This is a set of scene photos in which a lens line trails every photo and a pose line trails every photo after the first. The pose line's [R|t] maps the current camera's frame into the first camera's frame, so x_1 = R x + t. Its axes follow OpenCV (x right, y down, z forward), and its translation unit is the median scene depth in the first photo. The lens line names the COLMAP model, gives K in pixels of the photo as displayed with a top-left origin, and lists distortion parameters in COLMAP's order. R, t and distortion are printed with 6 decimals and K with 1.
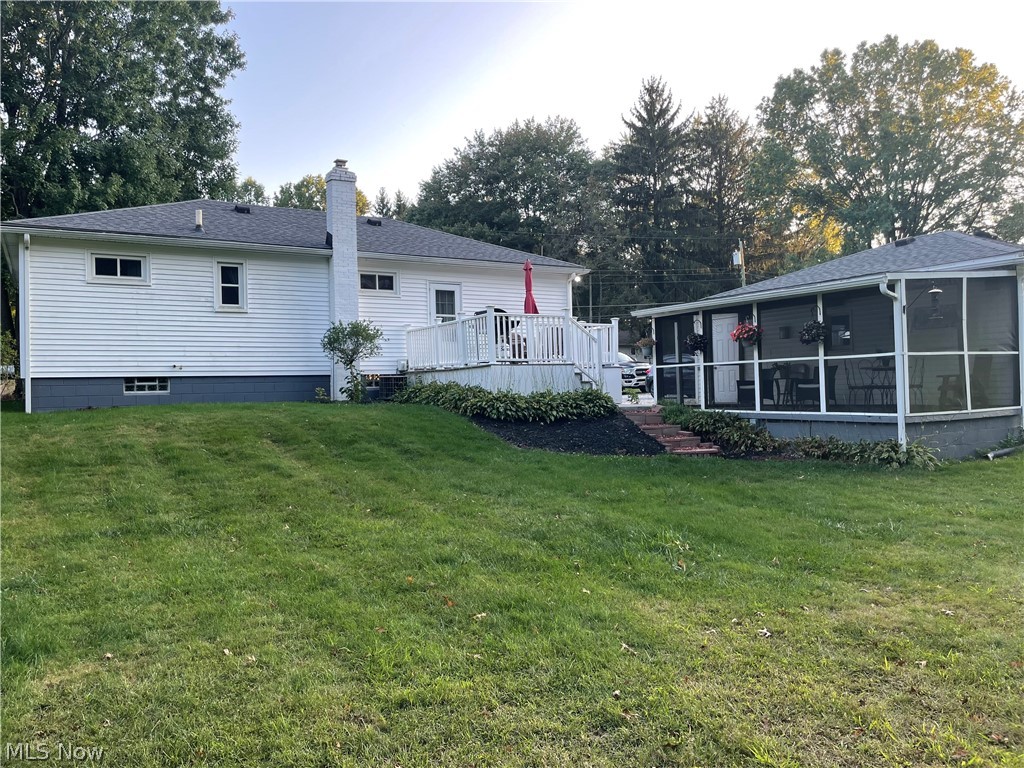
lens RADIAL K [[774.2, 0, 512.1], [0, 774.2, 376.3], [0, 0, 1]] dist [0.098375, -0.150550]
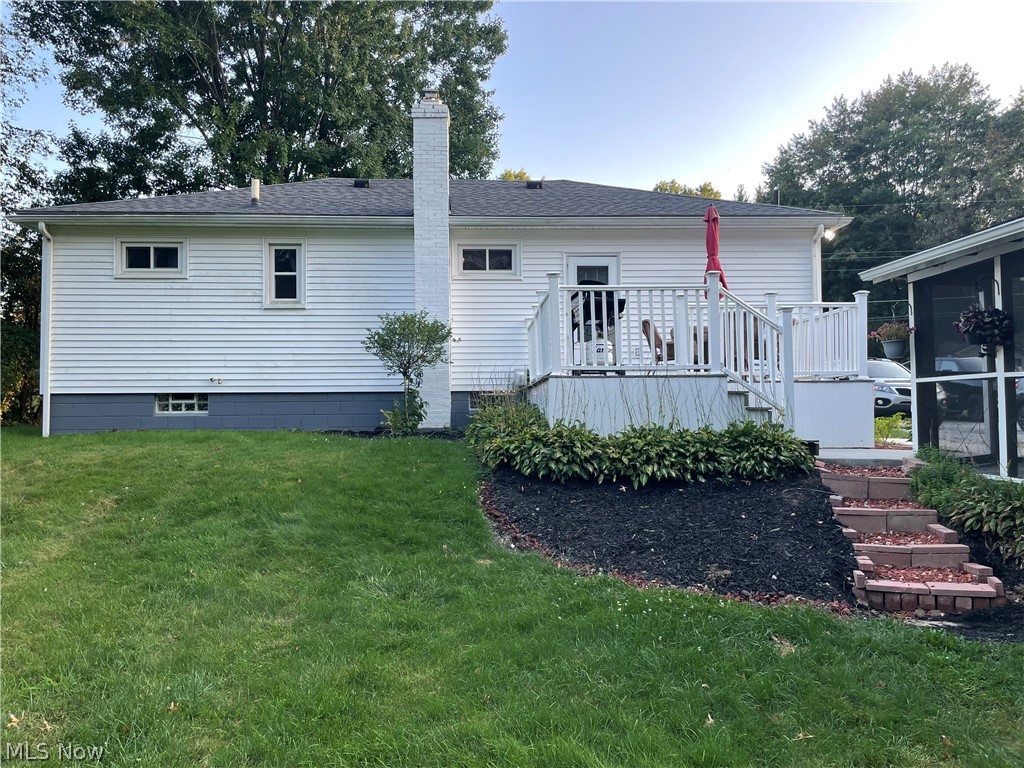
lens RADIAL K [[774.2, 0, 512.1], [0, 774.2, 376.3], [0, 0, 1]] dist [0.098375, -0.150550]
pose [[0.883414, -0.002417, -0.468586, 0.191708], [-0.005026, 0.999880, -0.014633, -0.006211], [0.468566, 0.015282, 0.883297, 0.434504]]
